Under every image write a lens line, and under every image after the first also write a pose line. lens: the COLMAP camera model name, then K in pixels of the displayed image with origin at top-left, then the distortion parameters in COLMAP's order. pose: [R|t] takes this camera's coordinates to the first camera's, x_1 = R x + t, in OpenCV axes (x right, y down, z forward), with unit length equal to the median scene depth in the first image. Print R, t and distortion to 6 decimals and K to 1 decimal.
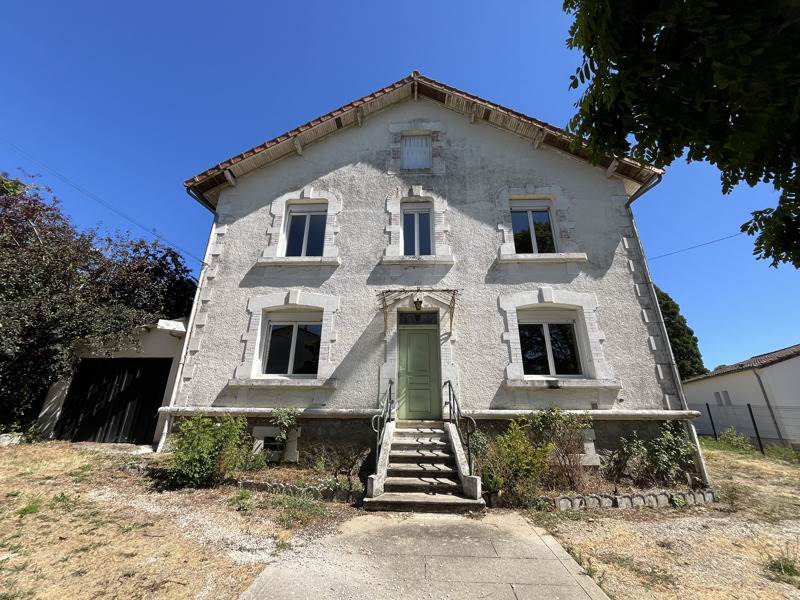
lens RADIAL K [[323.3, 0, 400.0], [0, 323.3, 300.0], [0, 0, 1]] dist [-0.003453, -0.000002]
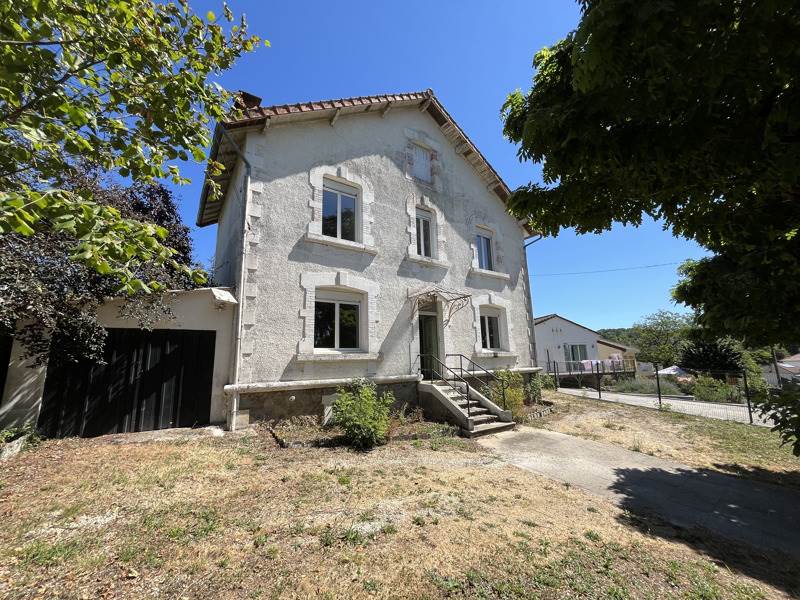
lens RADIAL K [[323.3, 0, 400.0], [0, 323.3, 300.0], [0, 0, 1]] dist [-0.003453, -0.000002]
pose [[0.789969, 0.085999, 0.607086, -0.832105], [-0.180773, 0.978772, 0.096579, -0.078553], [-0.585893, -0.186039, 0.788745, 0.019142]]
